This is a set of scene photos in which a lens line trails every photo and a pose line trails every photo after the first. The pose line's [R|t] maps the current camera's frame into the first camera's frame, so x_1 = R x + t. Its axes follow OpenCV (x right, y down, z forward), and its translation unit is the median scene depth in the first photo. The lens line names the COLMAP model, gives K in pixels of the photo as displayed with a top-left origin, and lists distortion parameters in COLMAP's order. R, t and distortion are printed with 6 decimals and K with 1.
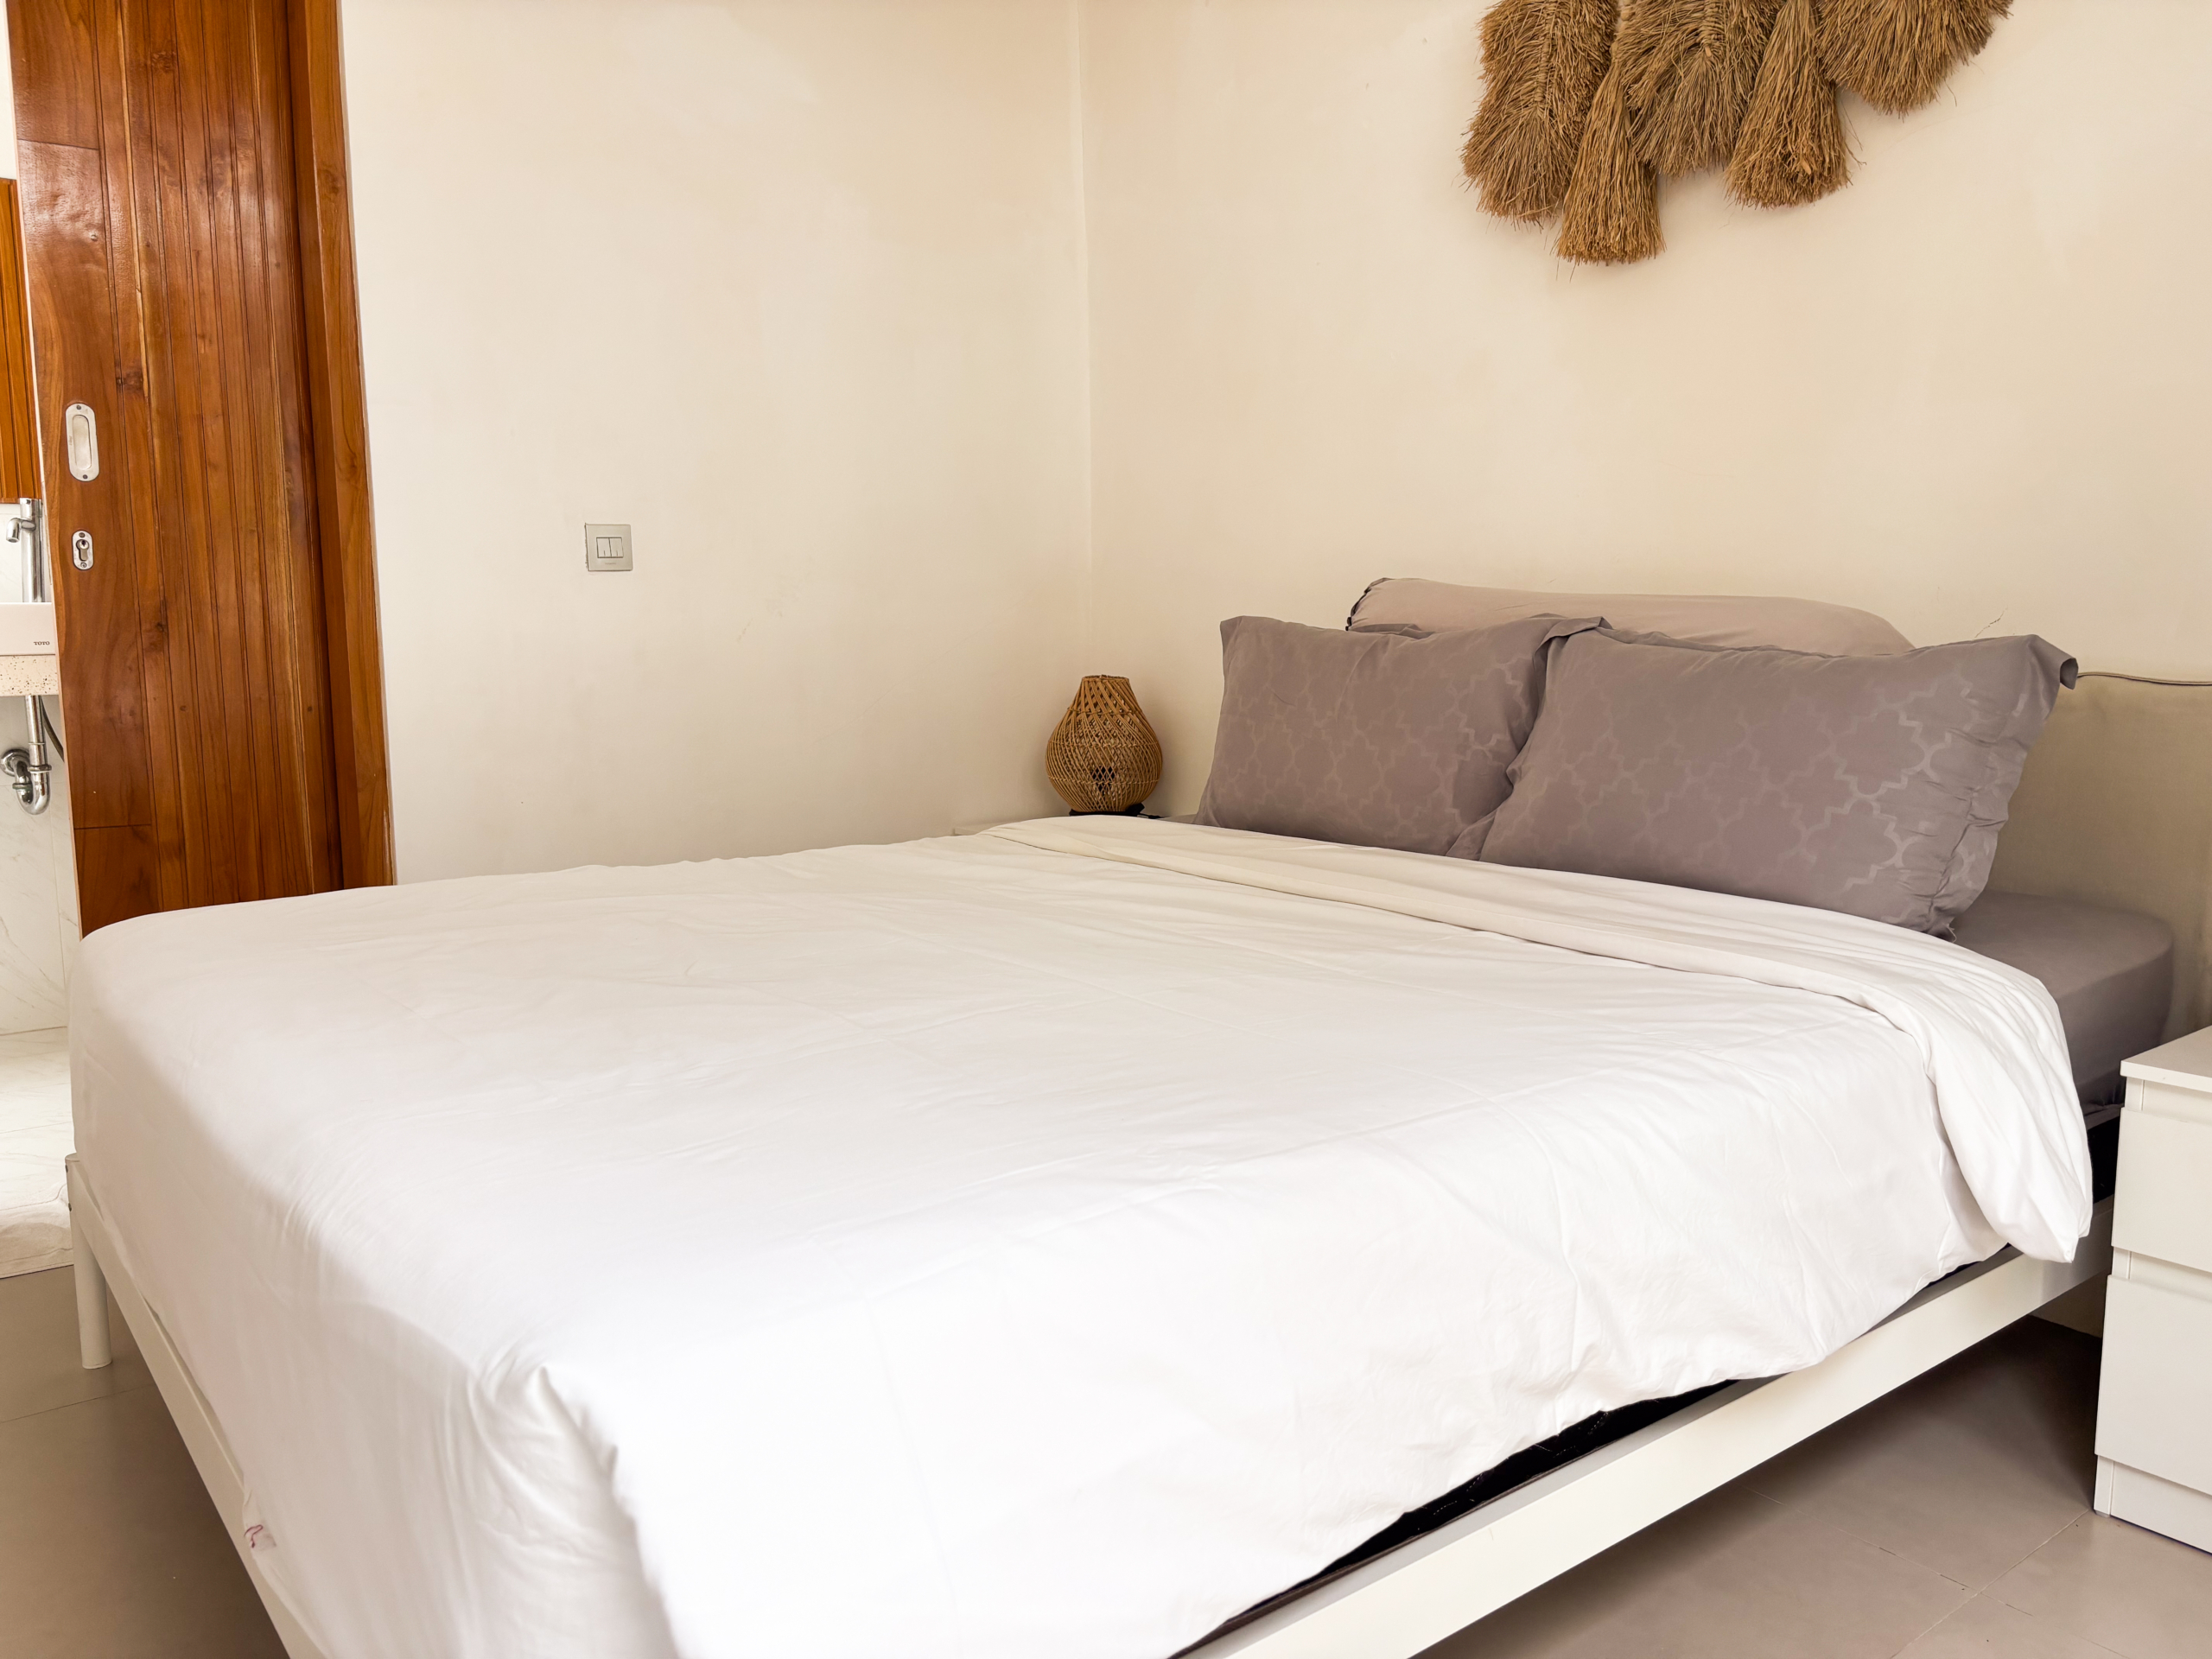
lens RADIAL K [[1711.7, 0, 1117.0], [0, 1711.7, 841.4], [0, 0, 1]] dist [0.061427, -0.065443]
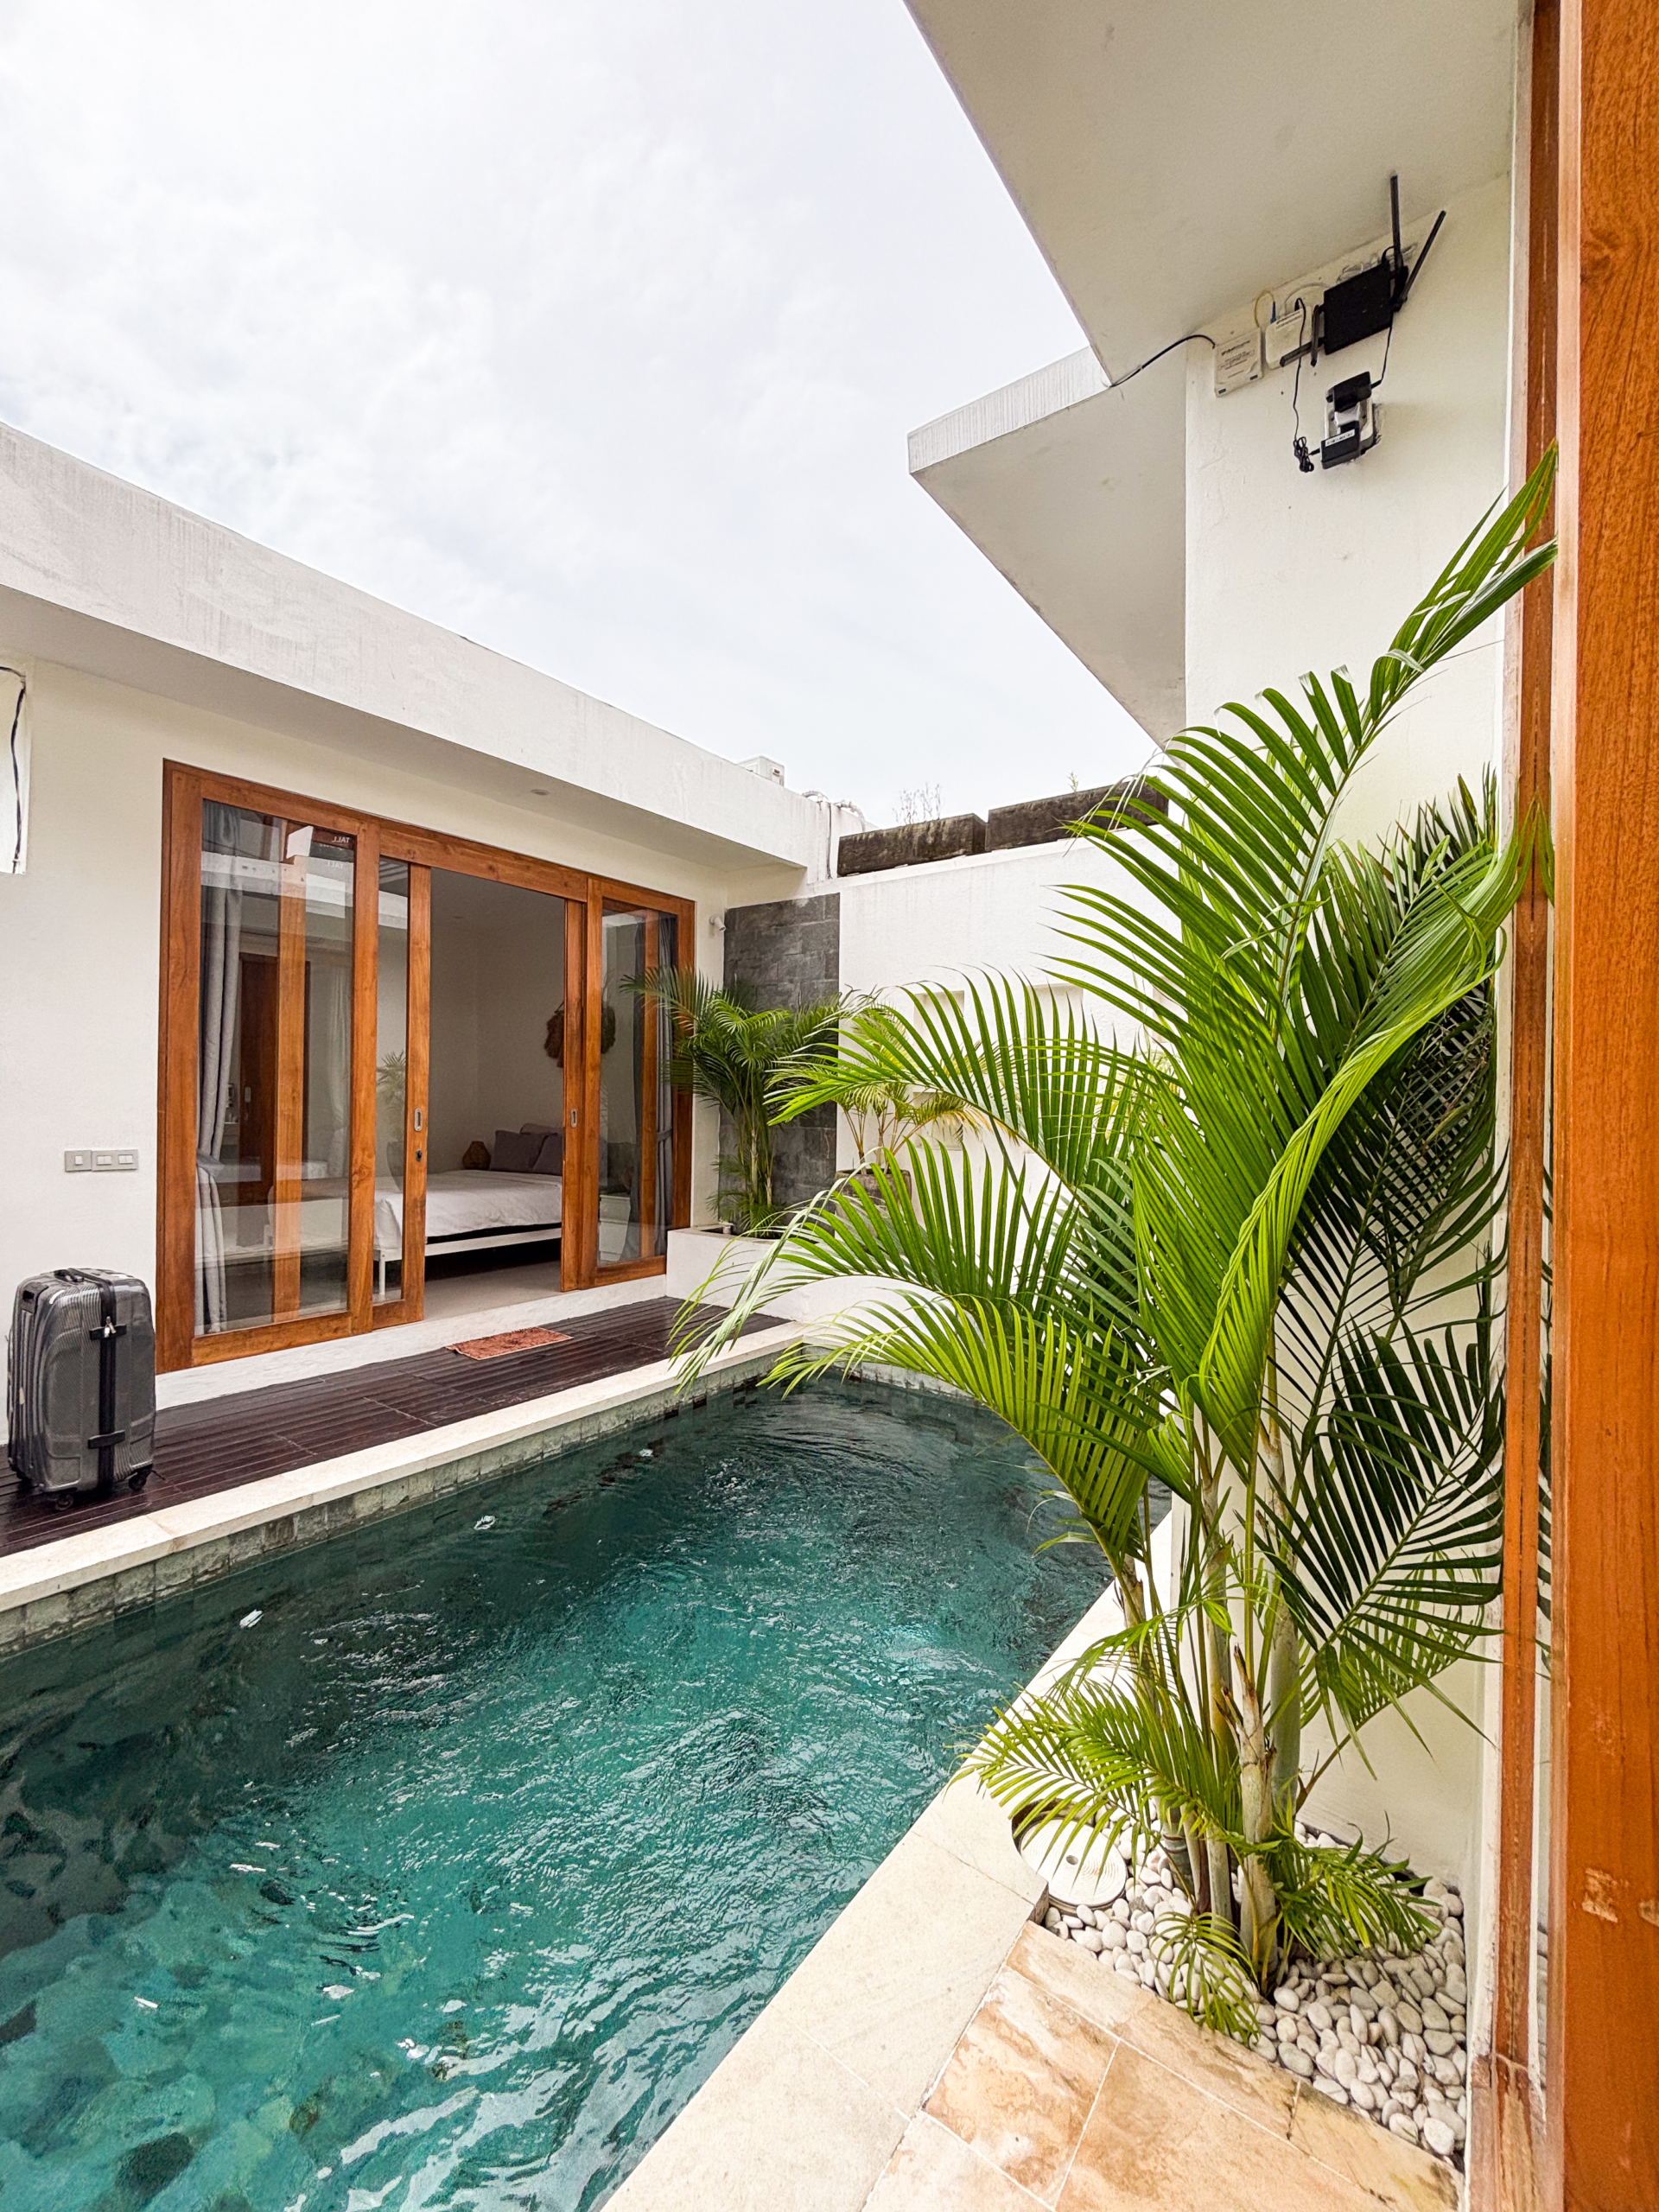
lens RADIAL K [[896.7, 0, 829.4], [0, 896.7, 1107.2], [0, 0, 1]] dist [0.001669, -0.000275]
pose [[0.962454, 0.013945, 0.271085, 0.365184], [0.021083, 0.991822, -0.125872, 0.191018], [-0.270624, 0.126862, 0.954290, -2.223824]]
